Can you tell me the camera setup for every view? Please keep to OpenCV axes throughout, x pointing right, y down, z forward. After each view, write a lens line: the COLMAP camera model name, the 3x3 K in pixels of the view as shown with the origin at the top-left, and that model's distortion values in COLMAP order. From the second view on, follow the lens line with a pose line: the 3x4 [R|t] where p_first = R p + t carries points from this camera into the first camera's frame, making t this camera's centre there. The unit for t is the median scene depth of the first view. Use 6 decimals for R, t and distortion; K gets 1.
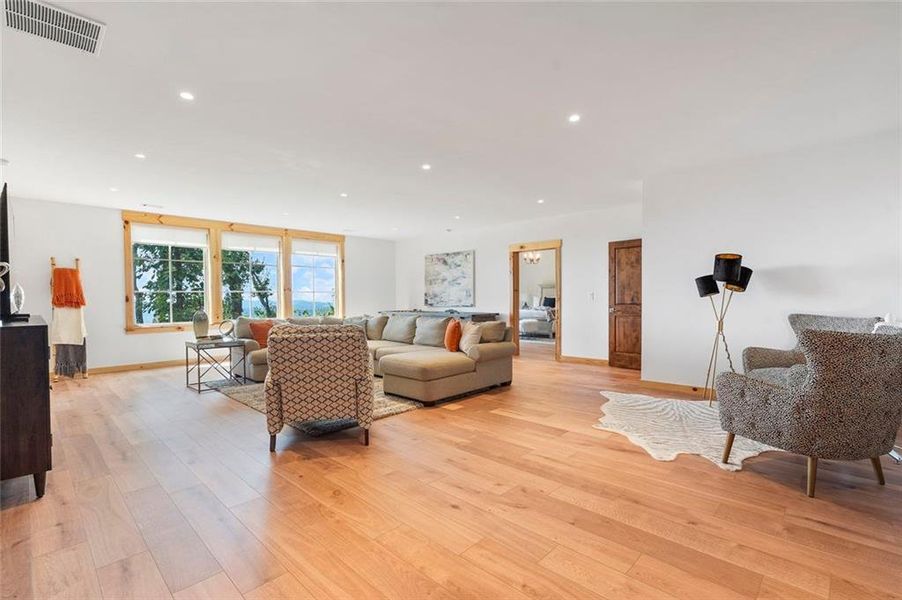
lens RADIAL K [[421.1, 0, 465.7], [0, 421.1, 306.6], [0, 0, 1]] dist [-0.000168, 0.001085]
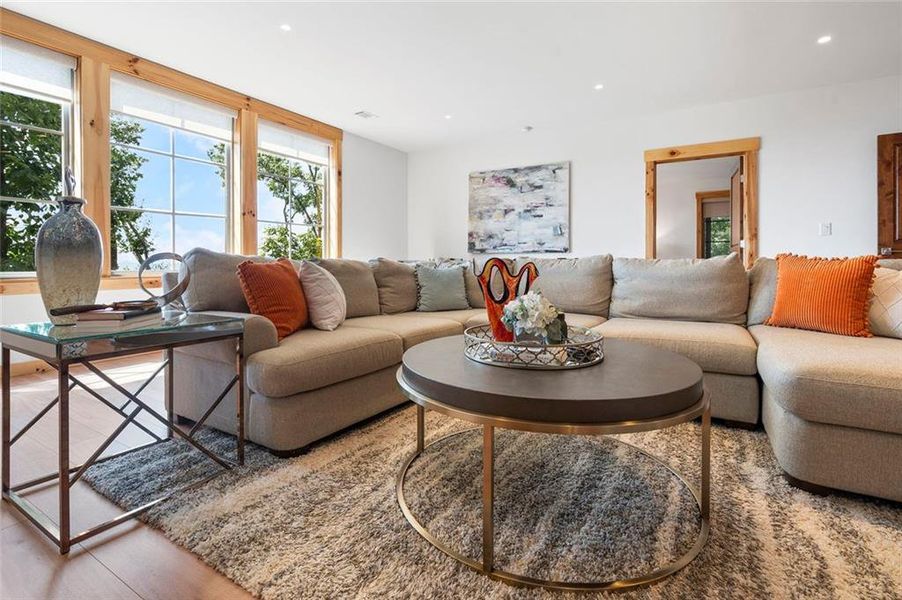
lens RADIAL K [[421.1, 0, 459.3], [0, 421.1, 267.2], [0, 0, 1]] dist [-0.000168, 0.001085]
pose [[0.975073, 0.003755, 0.221854, -0.271750], [-0.001237, 0.999933, -0.011487, 0.029344], [-0.221882, 0.010927, 0.975012, 0.415958]]
